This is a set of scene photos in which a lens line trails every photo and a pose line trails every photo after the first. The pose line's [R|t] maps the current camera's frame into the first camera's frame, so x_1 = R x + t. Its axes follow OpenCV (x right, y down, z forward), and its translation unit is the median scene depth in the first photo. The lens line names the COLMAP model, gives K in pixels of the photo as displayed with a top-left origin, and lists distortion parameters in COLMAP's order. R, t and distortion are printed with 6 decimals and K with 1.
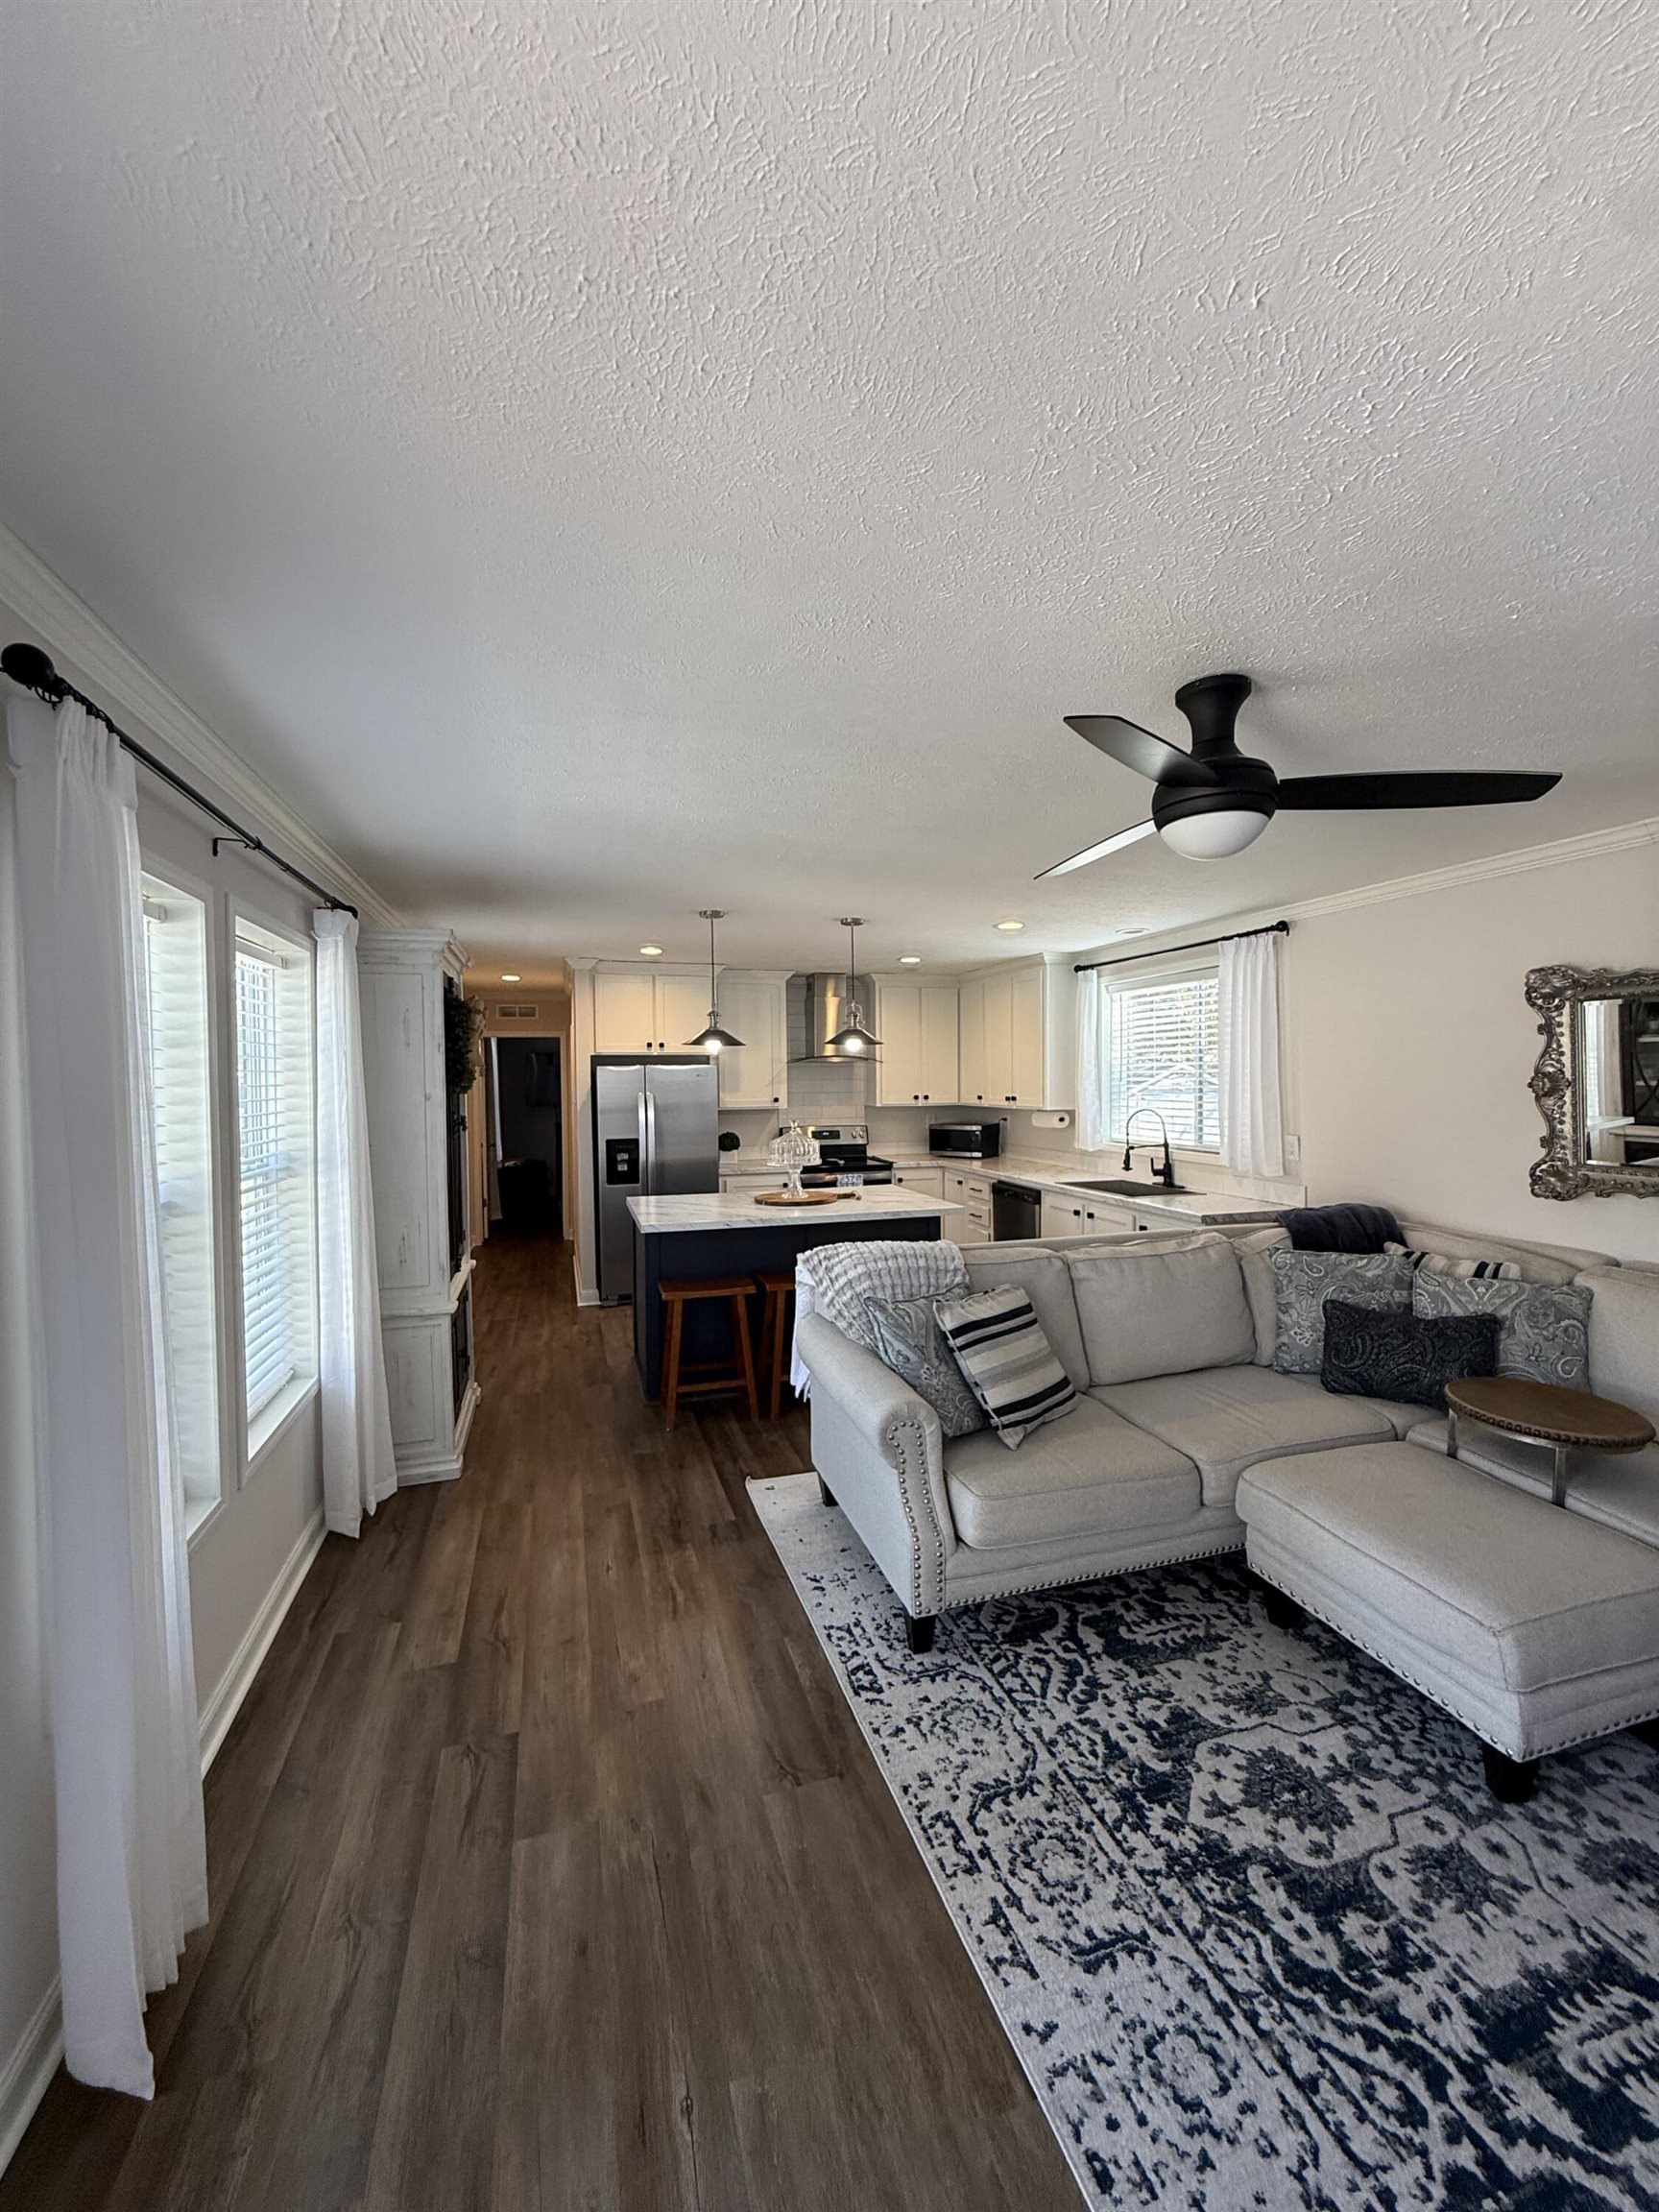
lens RADIAL K [[878.0, 0, 831.9], [0, 878.0, 1102.8], [0, 0, 1]] dist [0.001339, 0.000202]
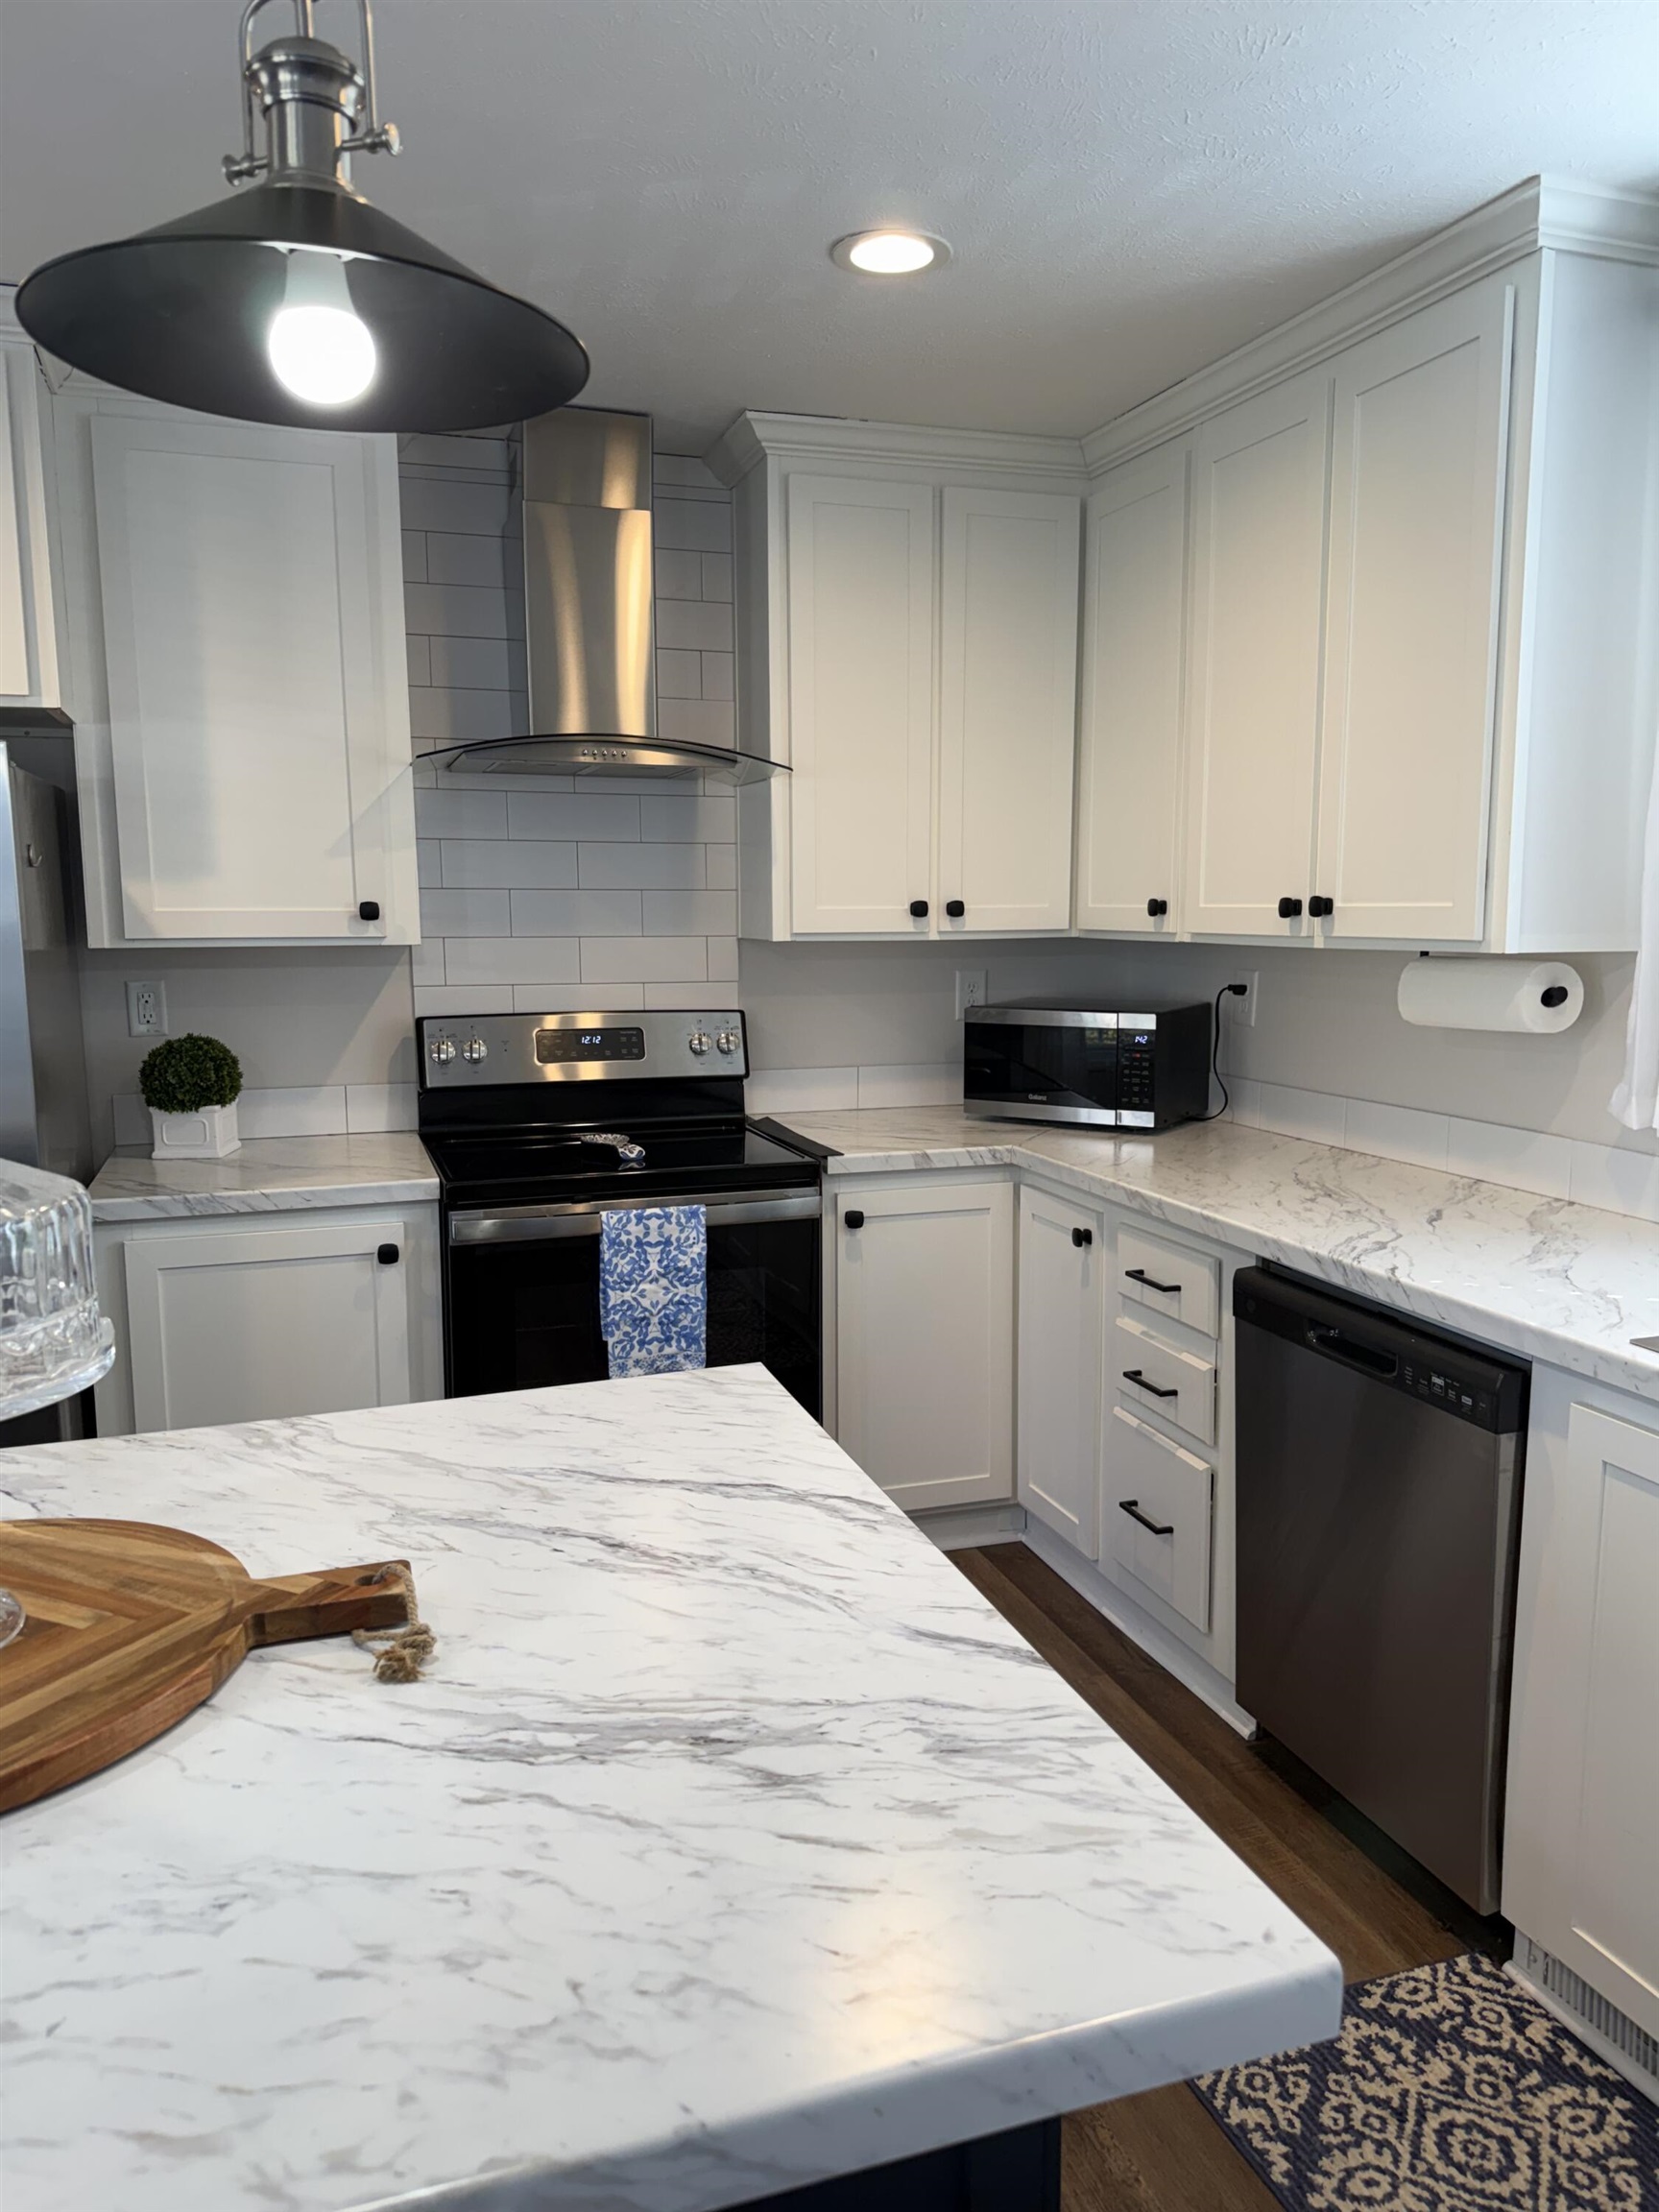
lens RADIAL K [[1551.3, 0, 831.6], [0, 1551.3, 1107.9], [0, 0, 1]] dist [0.157083, -0.300342]
pose [[0.999453, 0.000907, 0.033055, 0.205182], [-0.004368, 0.994486, 0.104775, 0.019221], [-0.032778, -0.104862, 0.993947, 1.995672]]
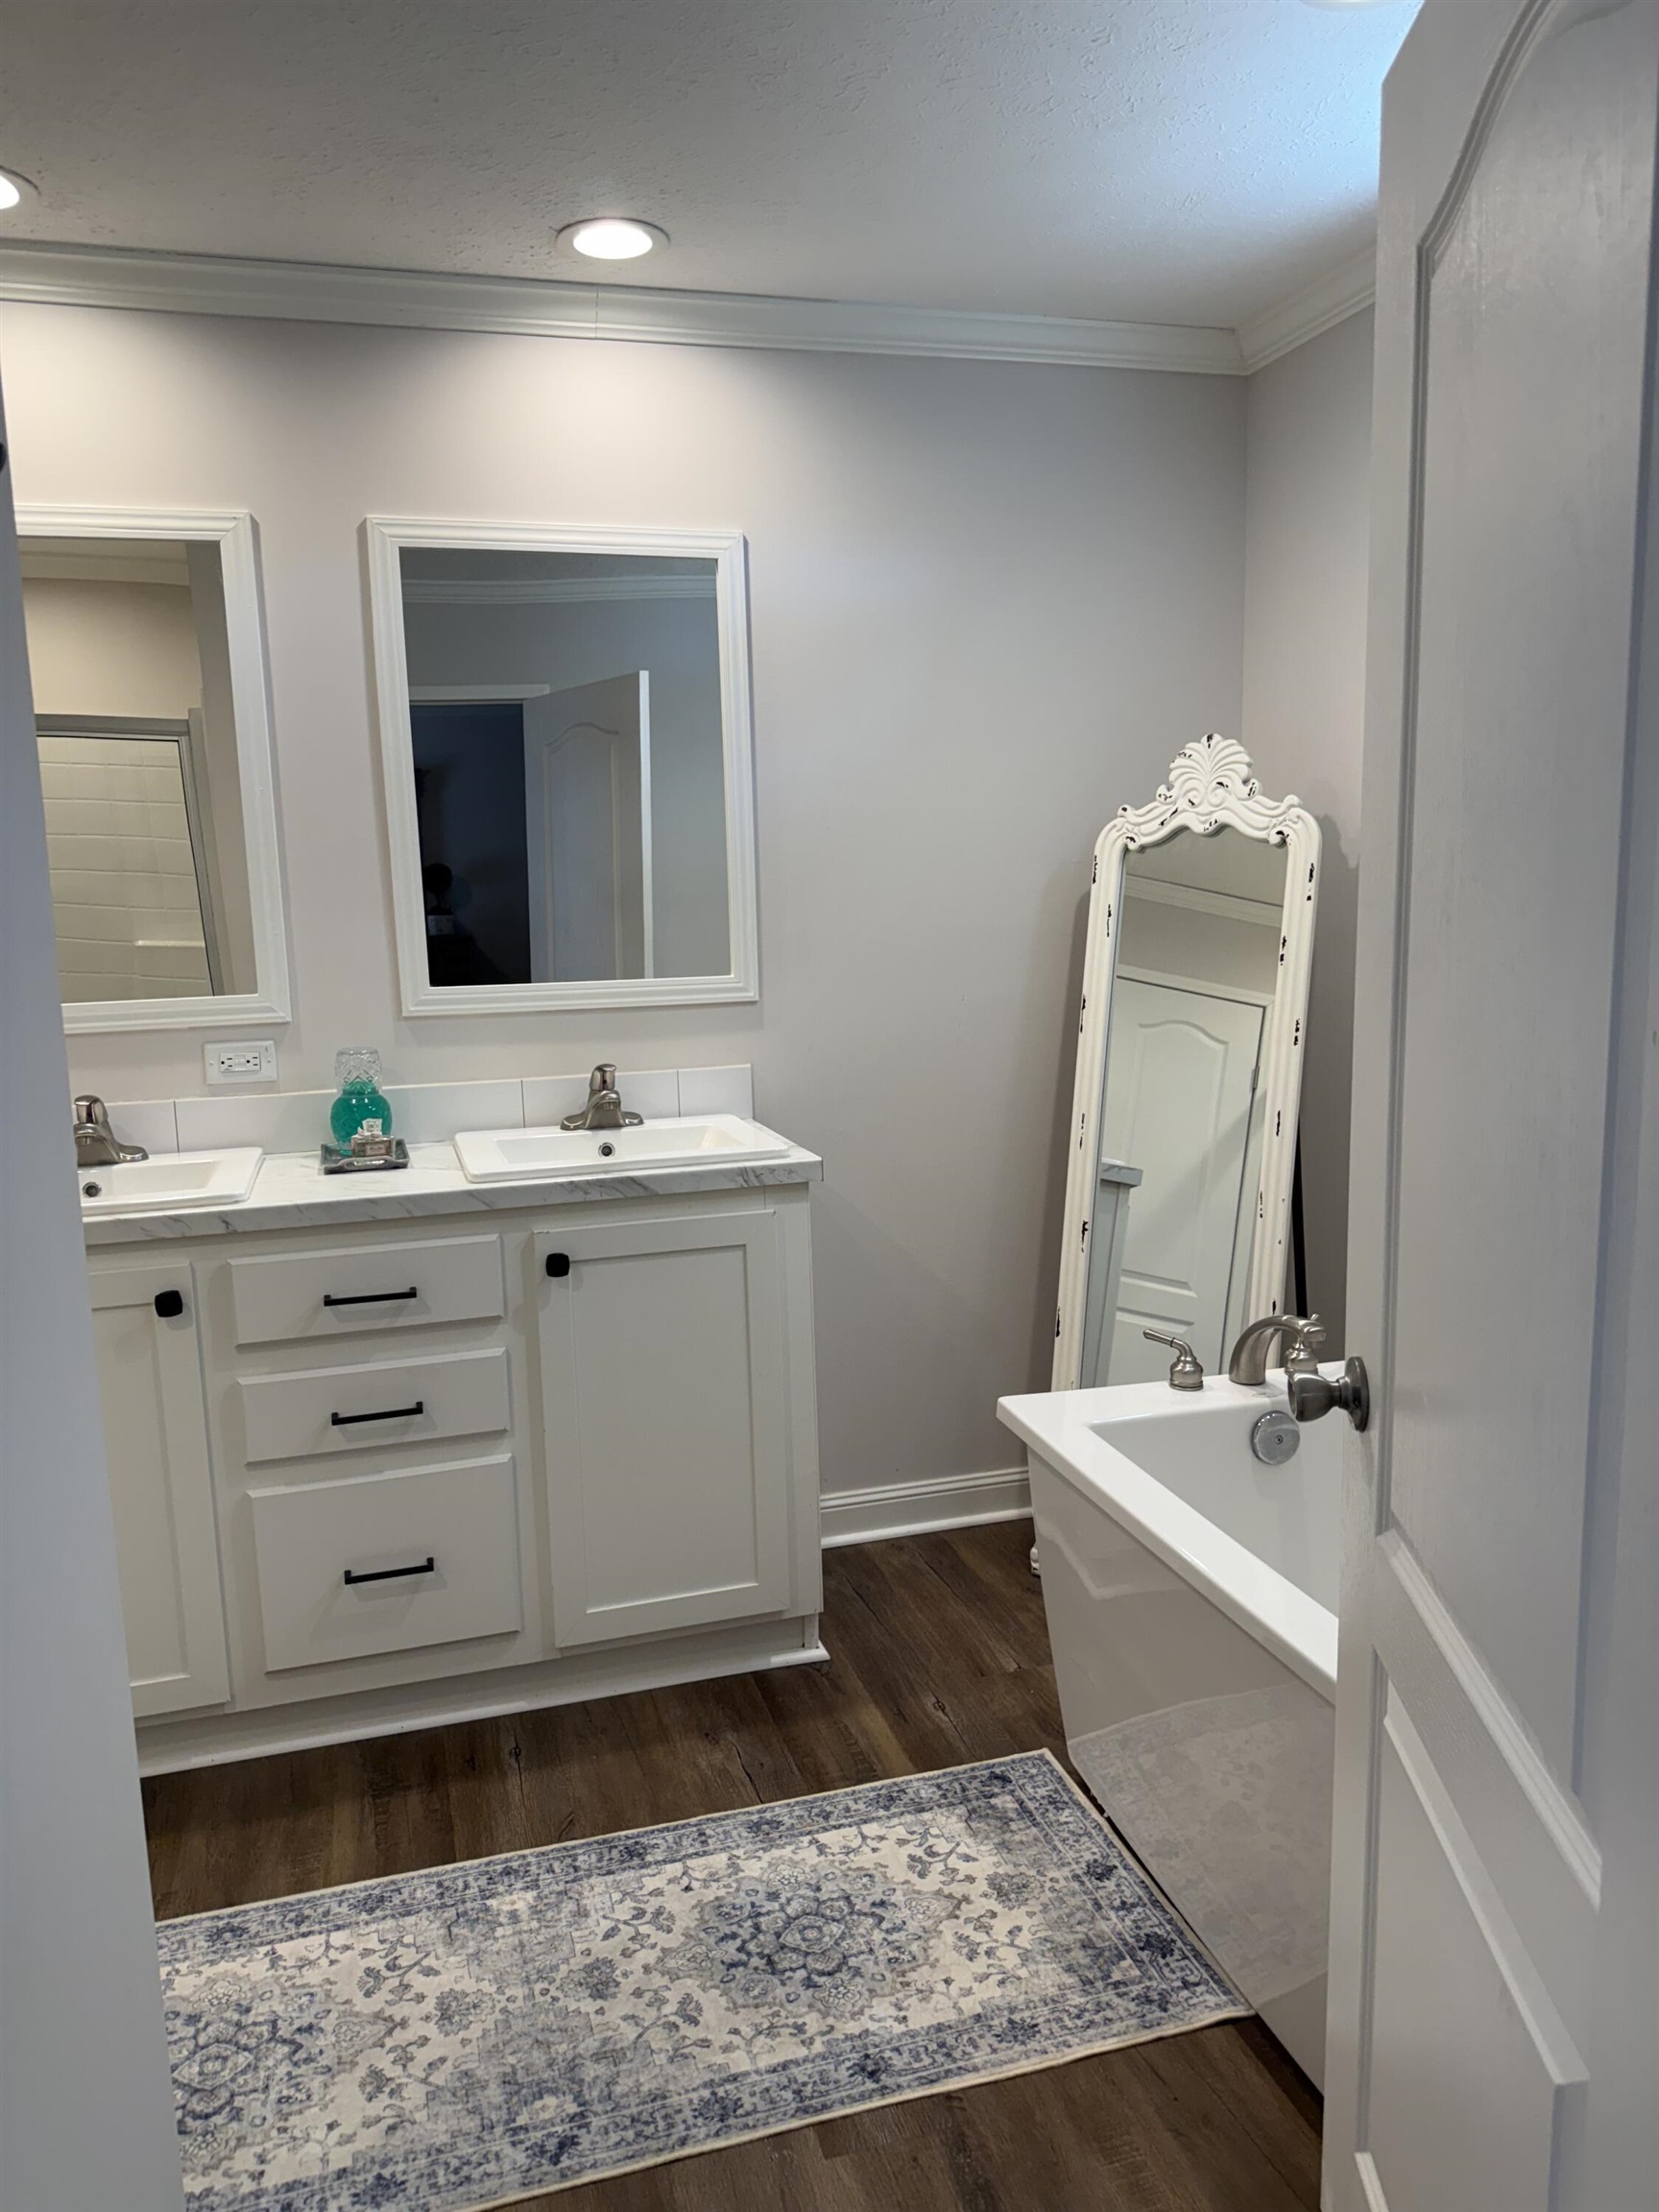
lens RADIAL K [[1569.4, 0, 830.6], [0, 1569.4, 1101.9], [0, 0, 1]] dist [0.067550, -0.080052]
pose [[0.005467, -0.133551, 0.991027, -0.698276], [0.056157, 0.989519, 0.133038, 0.032037], [-0.998407, 0.054925, 0.012909, 3.067145]]
